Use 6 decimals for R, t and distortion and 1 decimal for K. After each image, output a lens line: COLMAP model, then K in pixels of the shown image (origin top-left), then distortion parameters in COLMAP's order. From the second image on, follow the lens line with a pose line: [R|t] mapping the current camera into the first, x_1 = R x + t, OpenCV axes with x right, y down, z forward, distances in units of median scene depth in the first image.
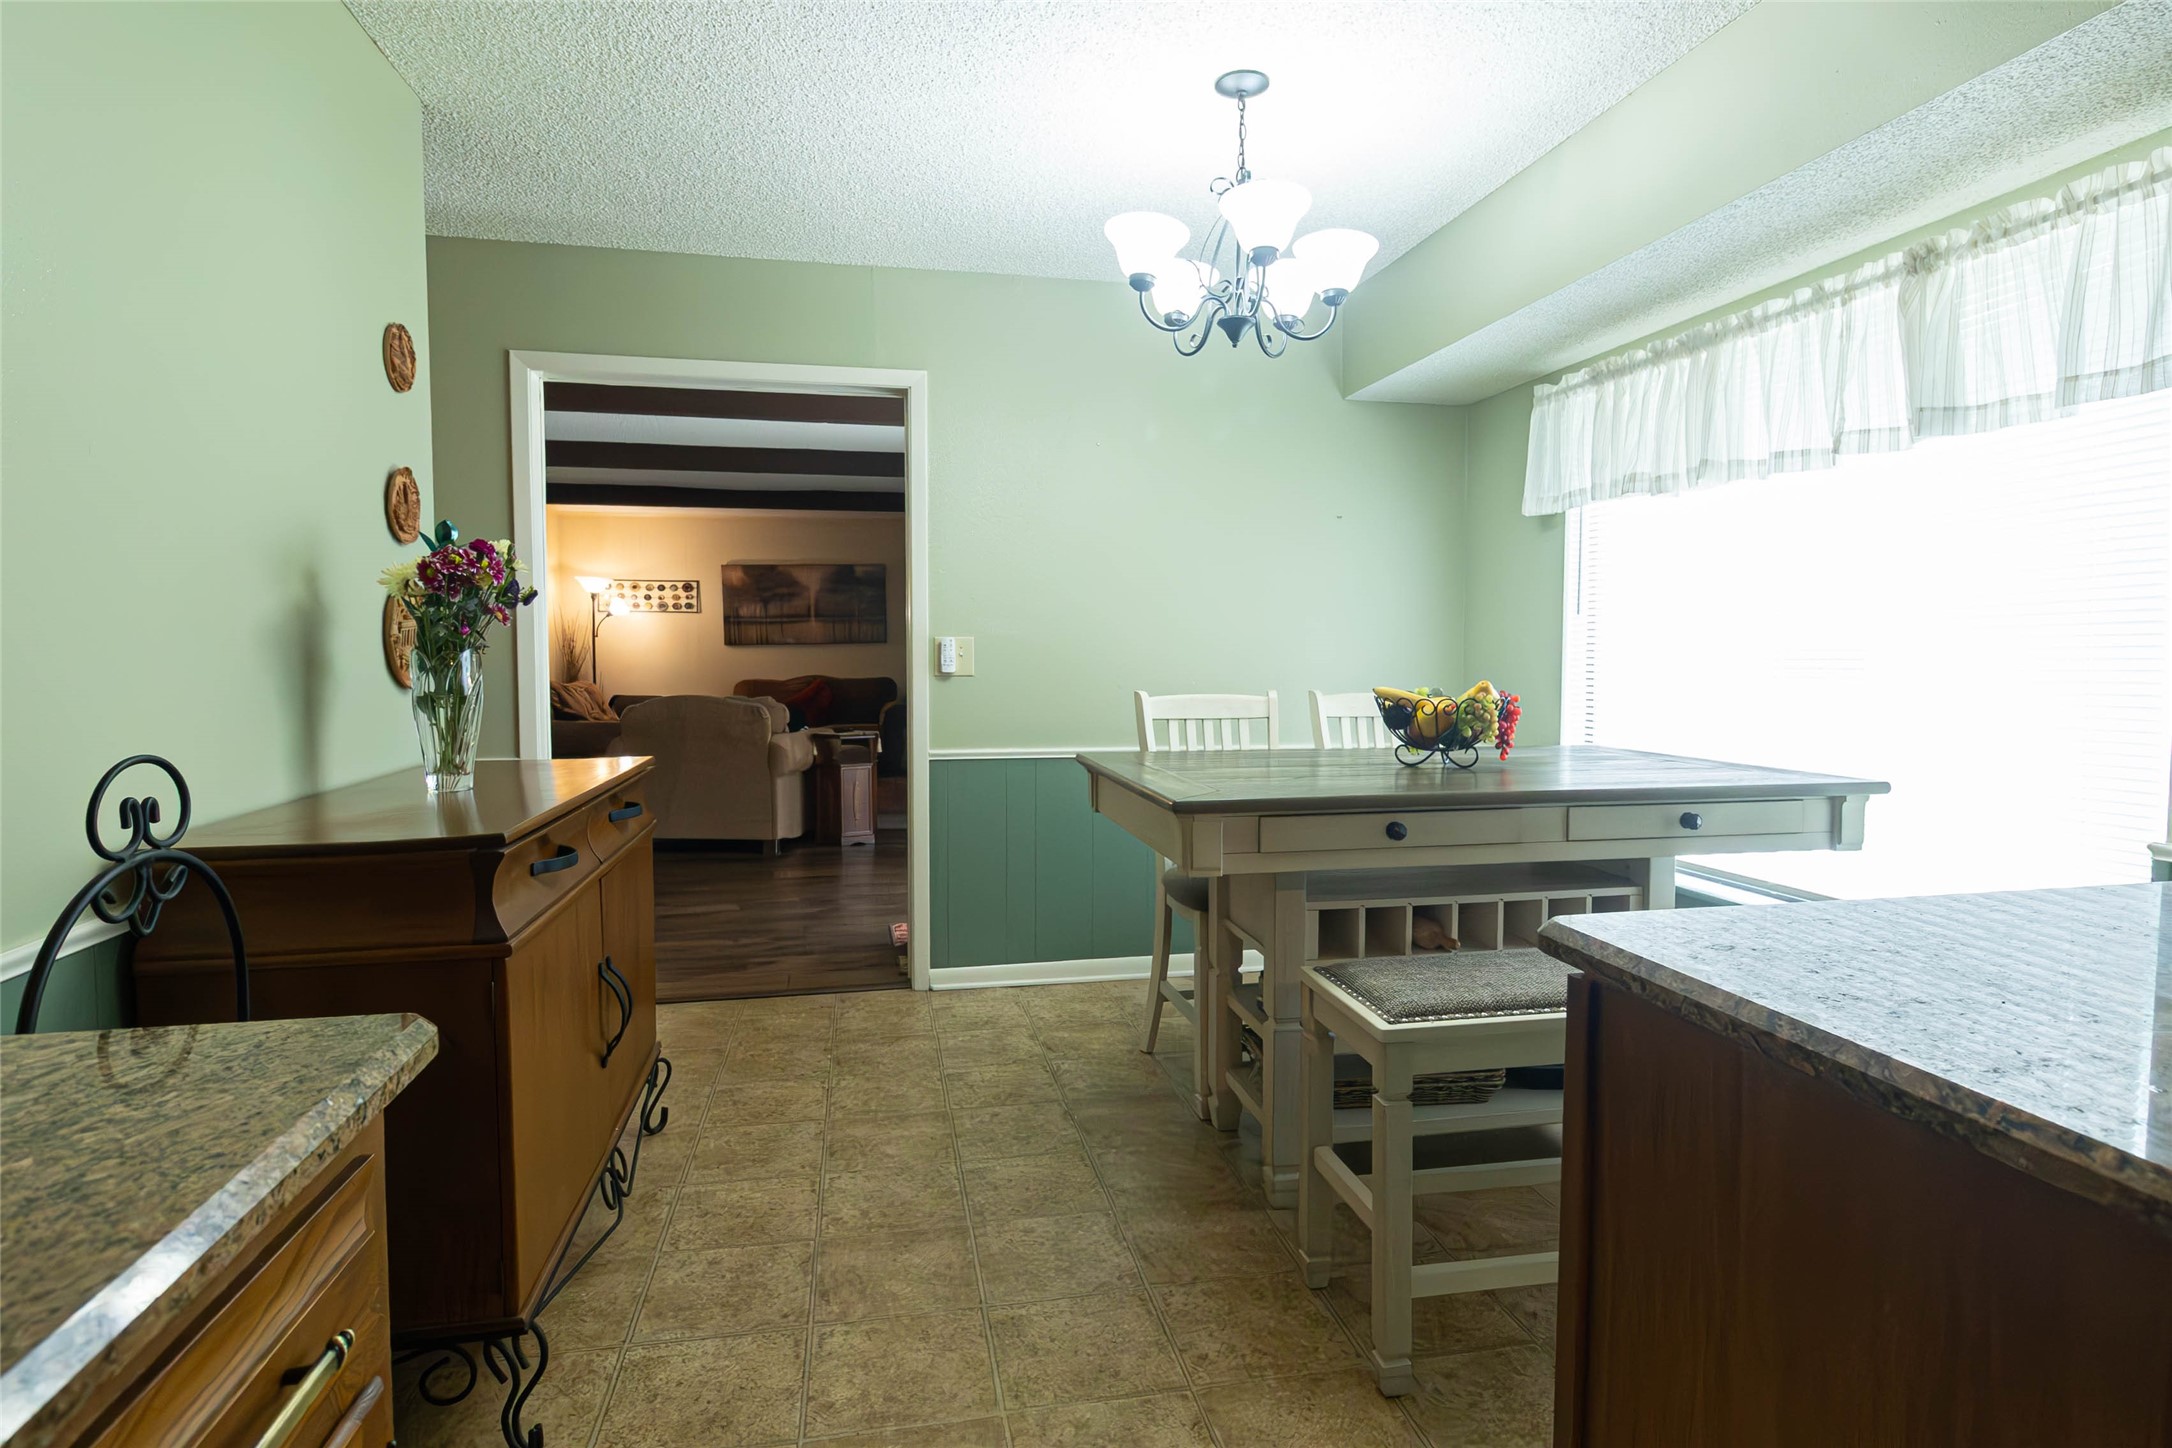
lens RADIAL K [[1128.2, 0, 1086.7], [0, 1128.2, 717.2], [0, 0, 1]] dist [-0.007788, -0.000670]
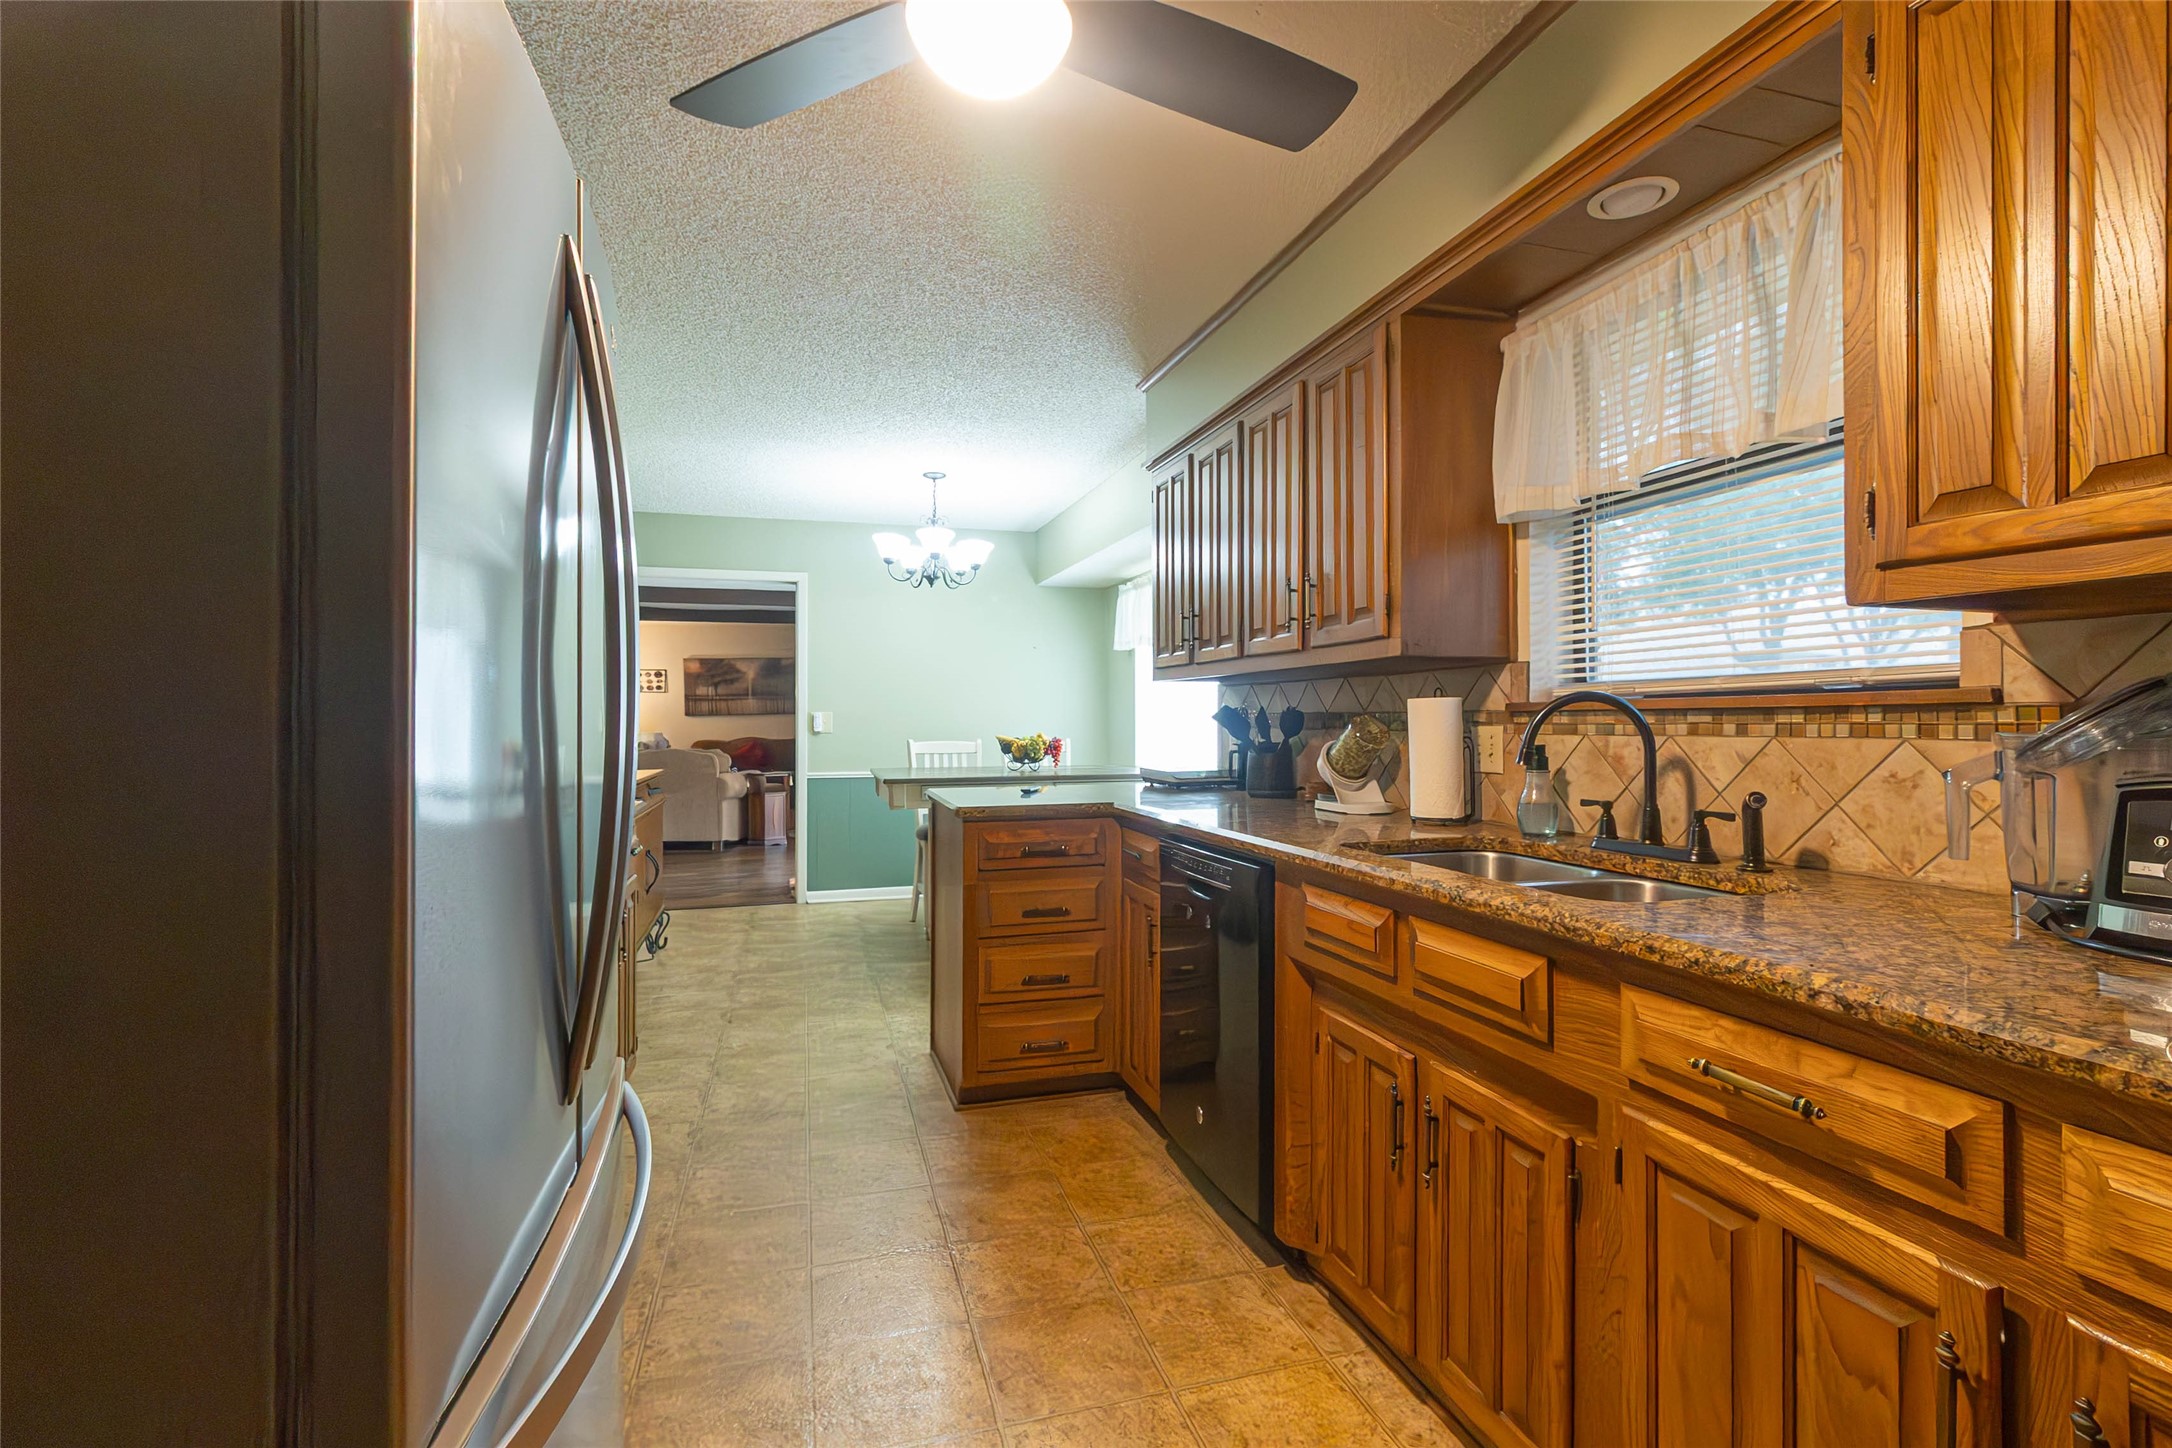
lens RADIAL K [[1019.5, 0, 1103.5], [0, 1019.5, 717.5], [0, 0, 1]] dist [0.004004, 0.003046]
pose [[0.996013, -0.001621, 0.089192, 0.186372], [0.006986, 0.998181, -0.059878, 0.039655], [-0.088933, 0.060262, 0.994213, -0.683098]]
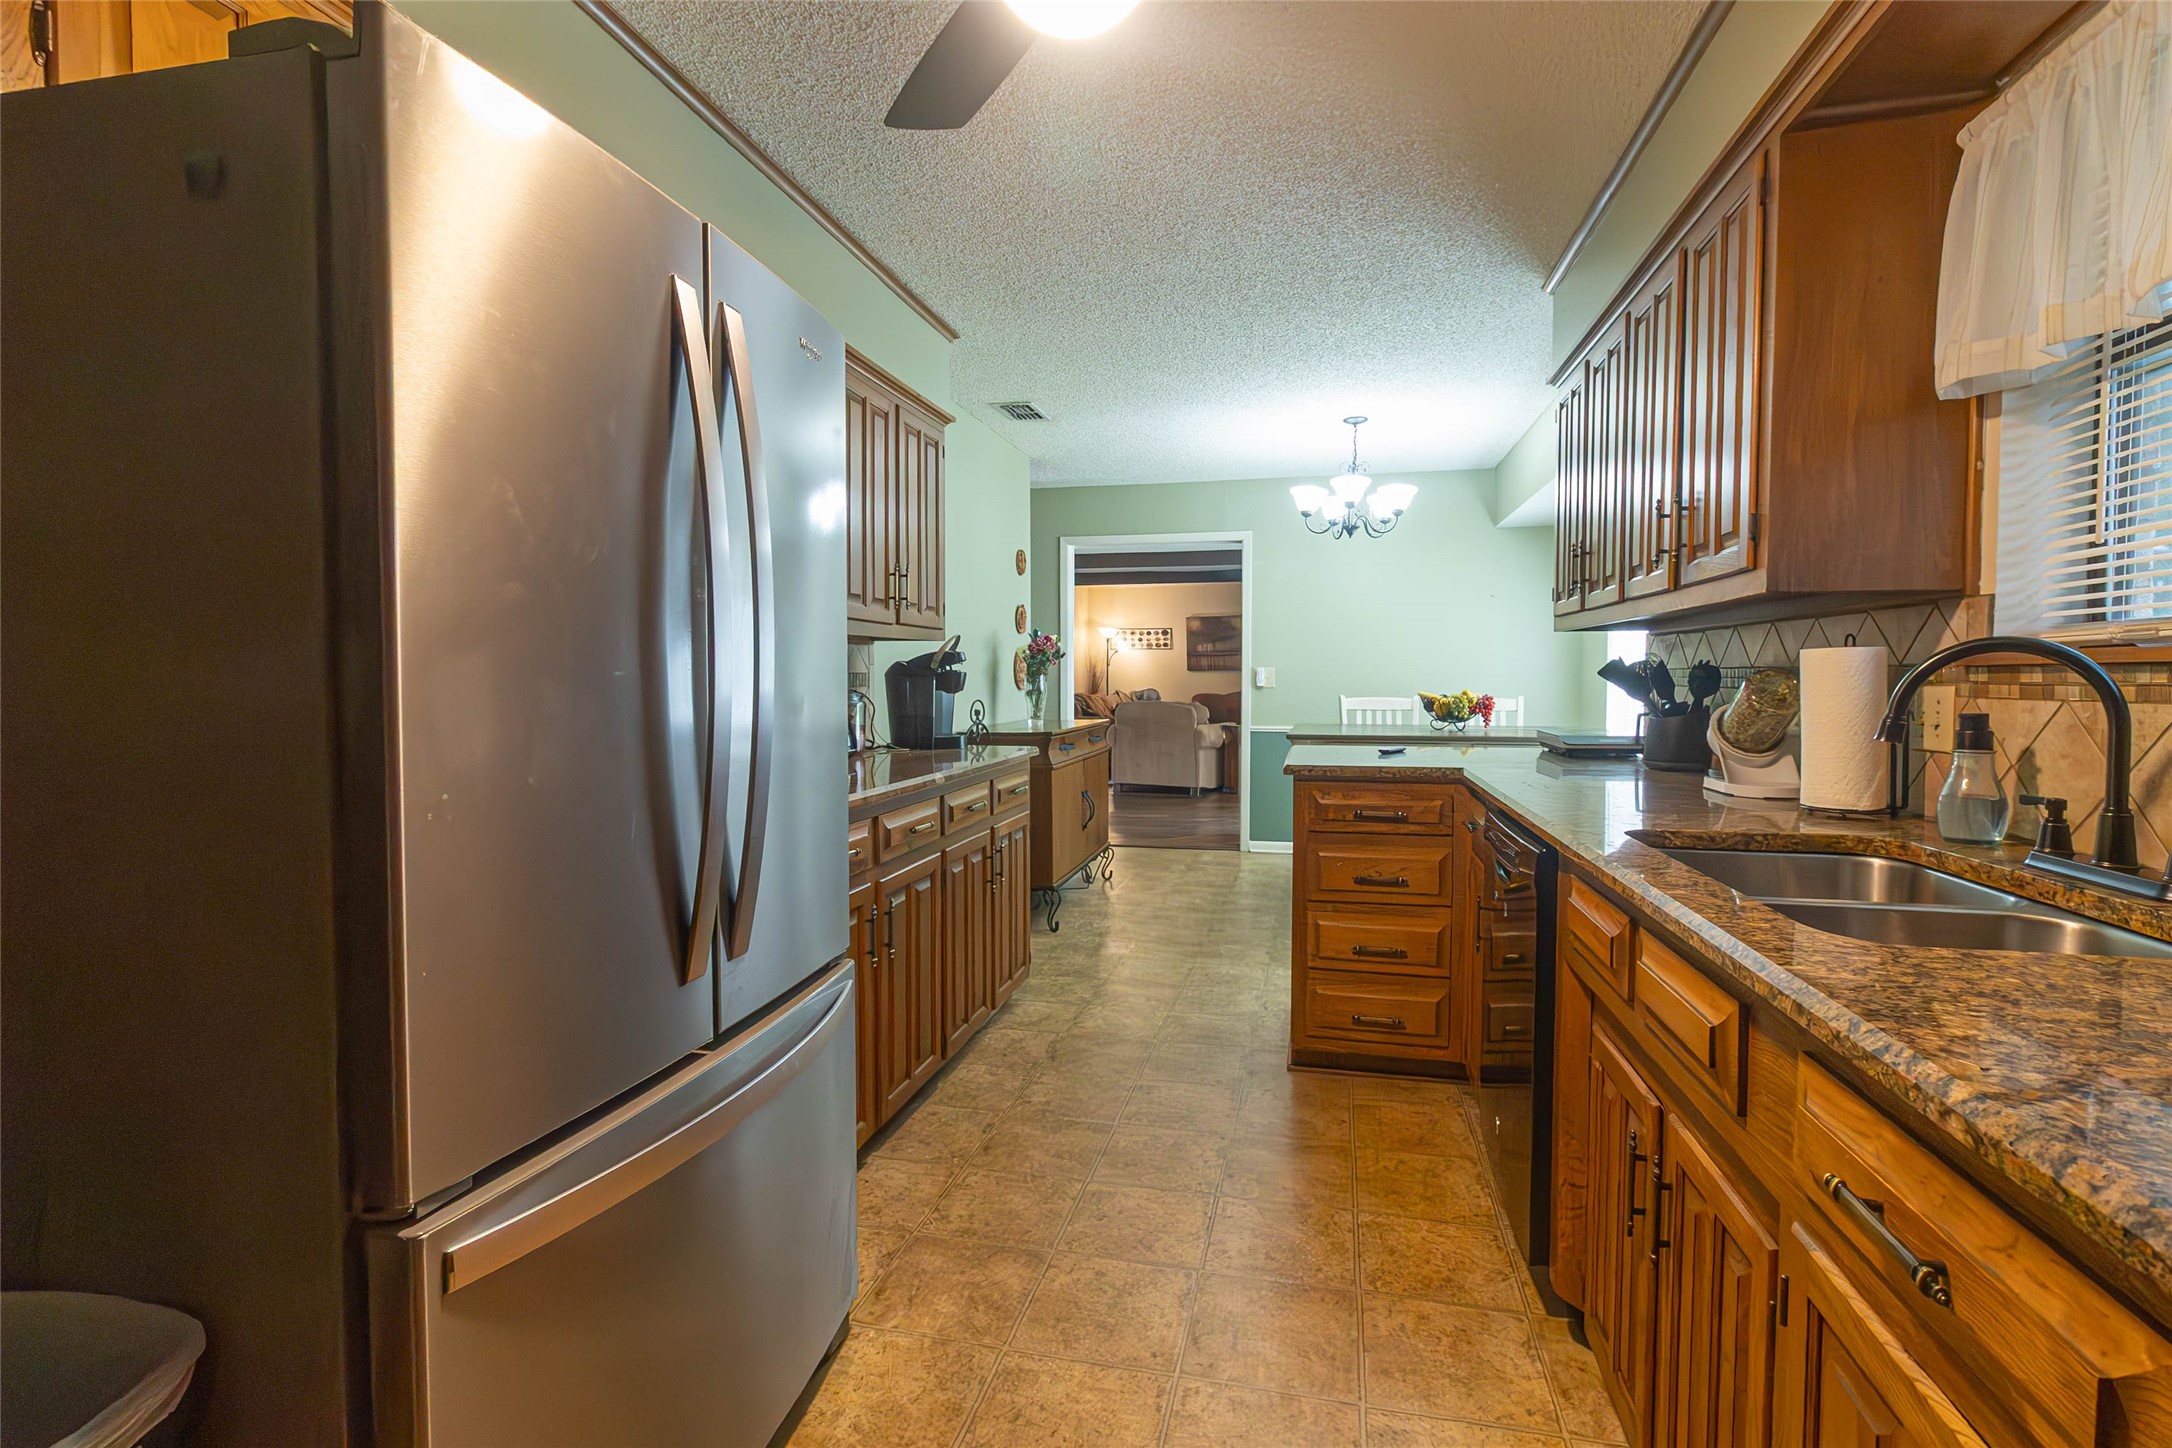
lens RADIAL K [[1019.5, 0, 1102.7], [0, 1019.5, 718.6], [0, 0, 1]] dist [0.004004, 0.003046]
pose [[0.907814, 0.017238, -0.419019, 0.338707], [-0.023446, 0.999678, -0.009669, 0.036356], [0.418717, 0.018602, 0.907926, -0.644904]]
